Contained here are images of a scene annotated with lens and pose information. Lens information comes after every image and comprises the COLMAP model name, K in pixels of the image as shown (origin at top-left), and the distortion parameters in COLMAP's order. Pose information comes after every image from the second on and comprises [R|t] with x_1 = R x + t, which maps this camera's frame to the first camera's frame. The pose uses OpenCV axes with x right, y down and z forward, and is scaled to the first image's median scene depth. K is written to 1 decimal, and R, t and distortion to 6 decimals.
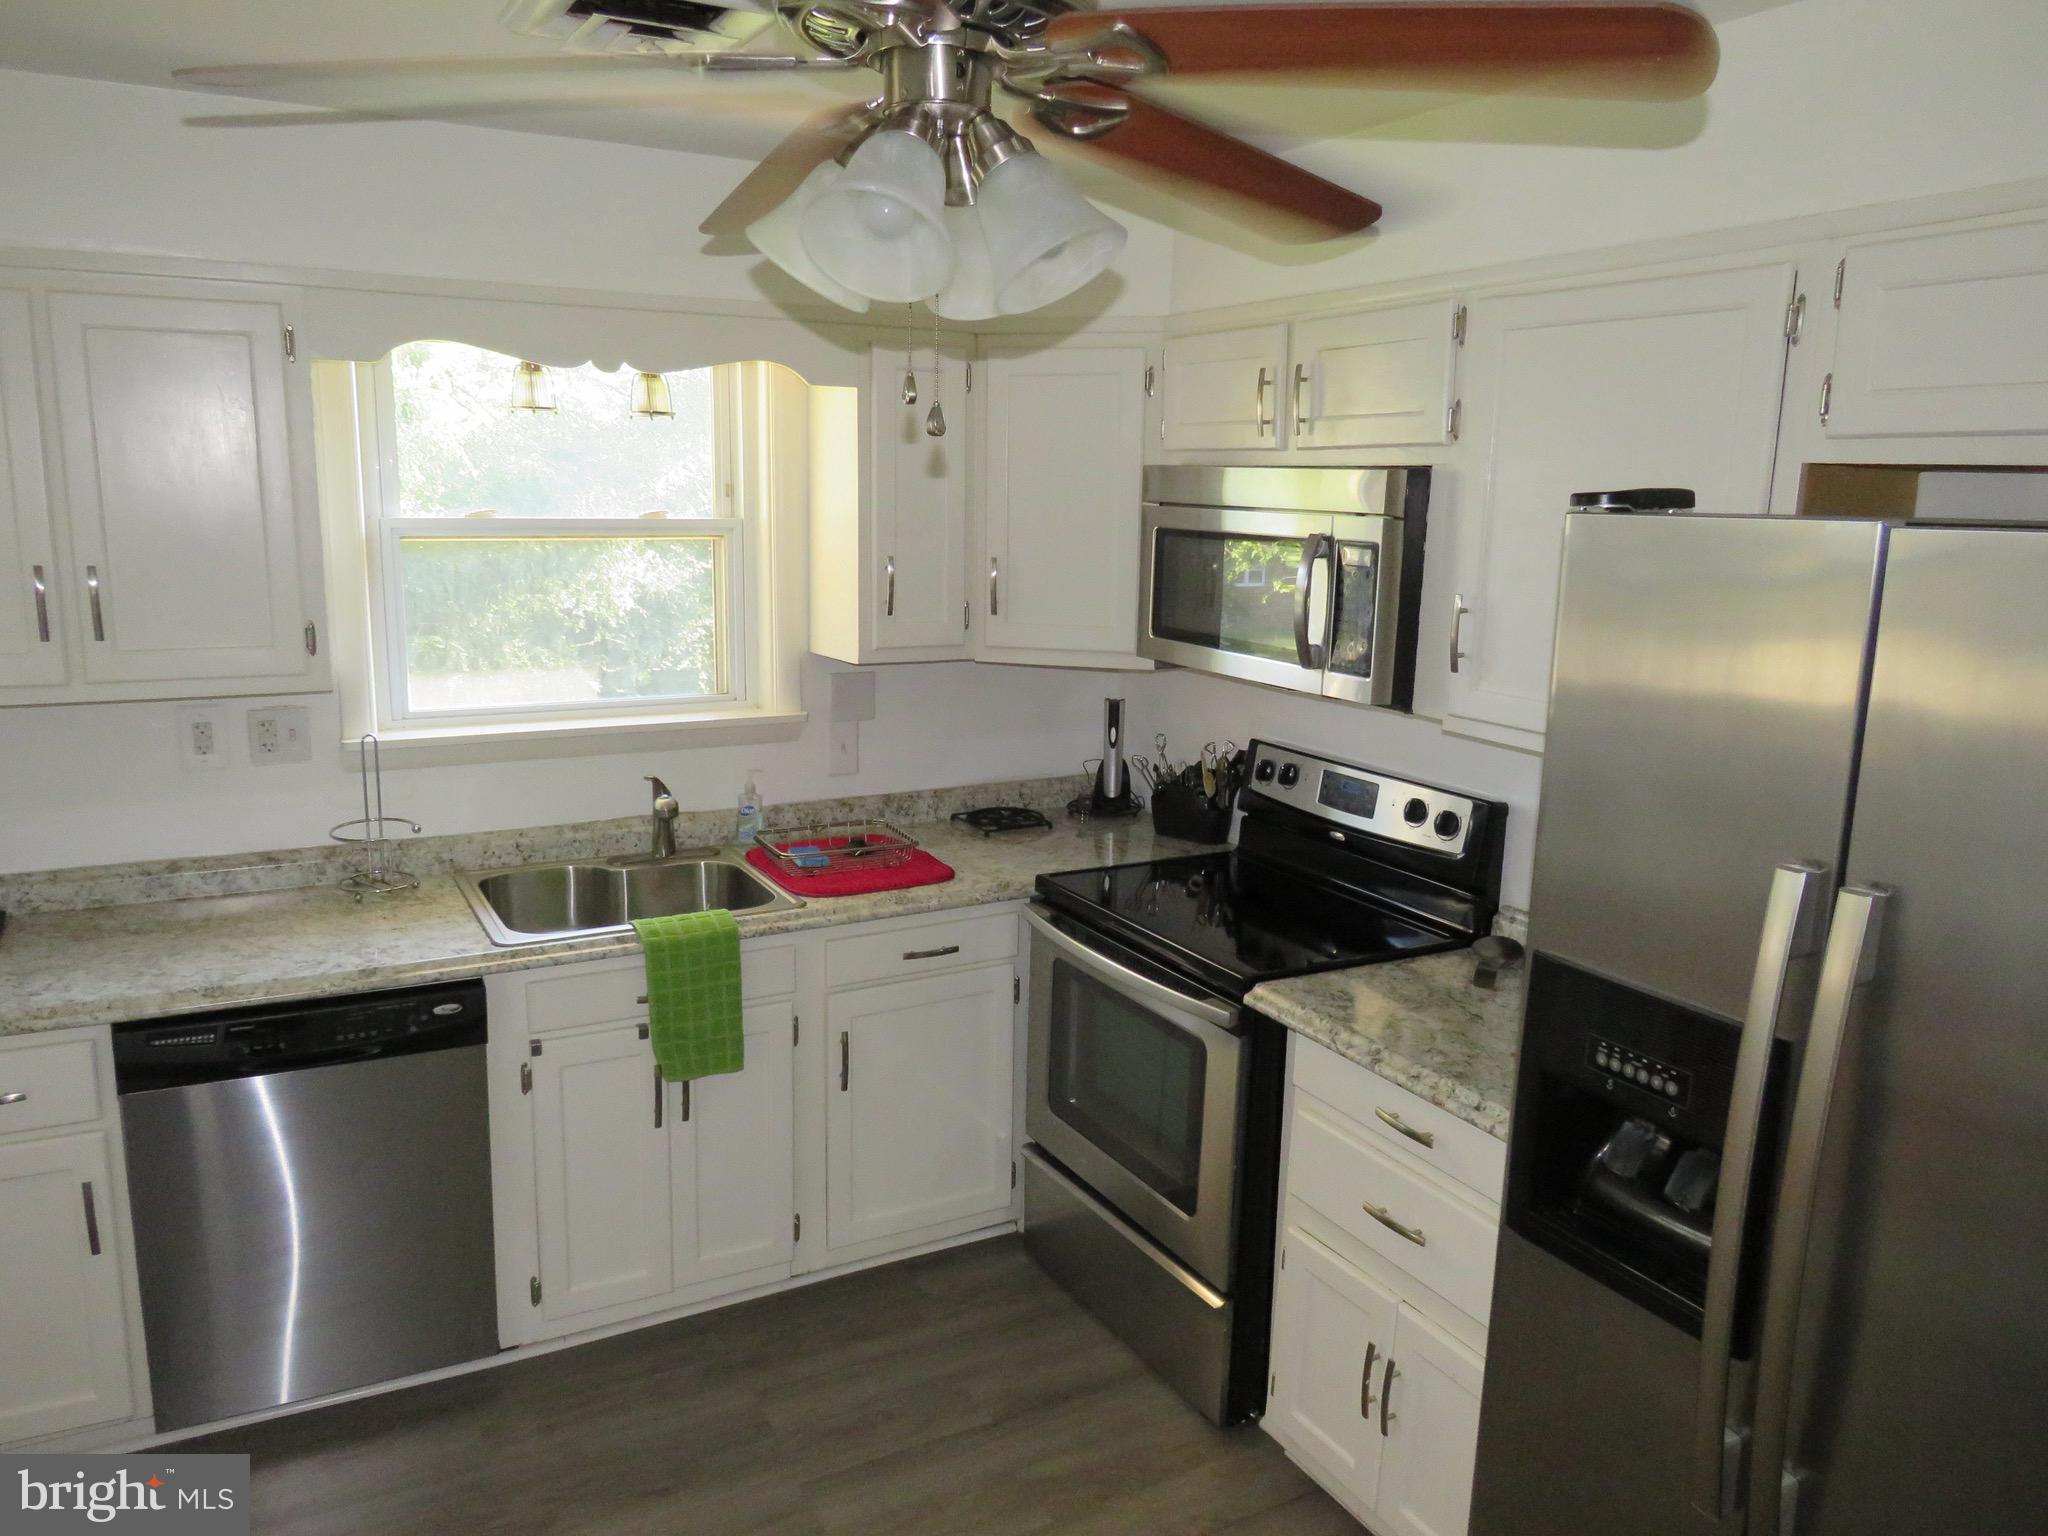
lens RADIAL K [[1435.0, 0, 998.3], [0, 1435.0, 765.1], [0, 0, 1]] dist [-0.036339, -0.001542]
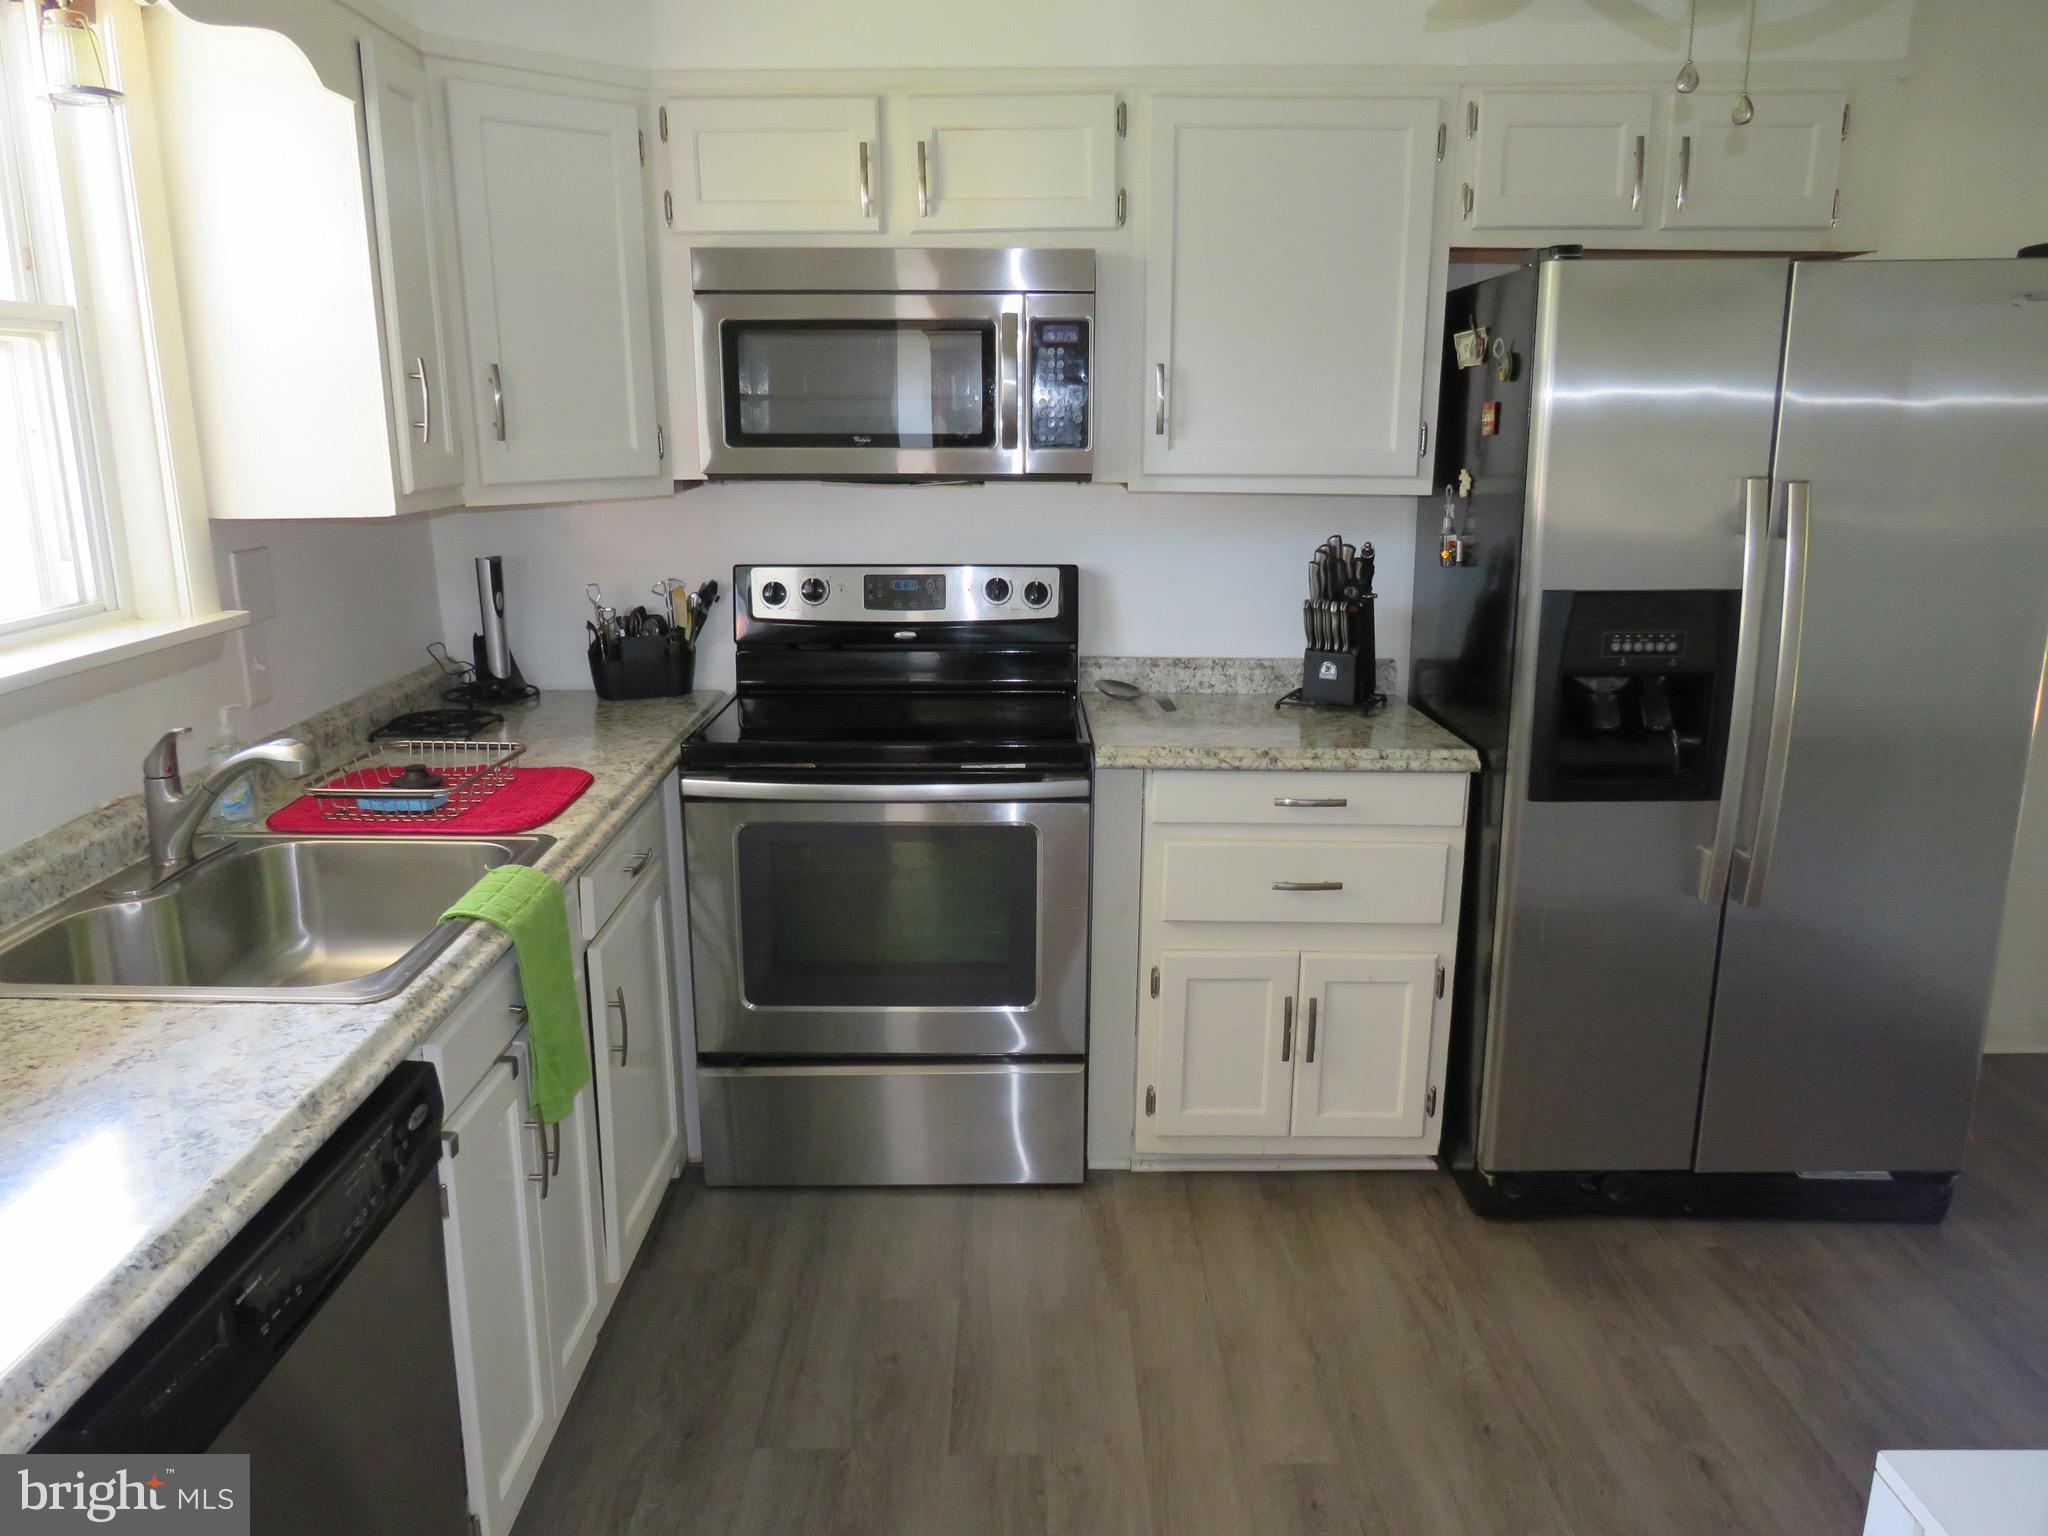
lens RADIAL K [[1435.0, 0, 998.3], [0, 1435.0, 765.1], [0, 0, 1]] dist [-0.036339, -0.001542]
pose [[0.488485, -0.226637, 0.842626, -0.666077], [0.178646, 0.971201, 0.157655, -0.009954], [-0.854089, 0.073520, 0.514905, 0.472263]]
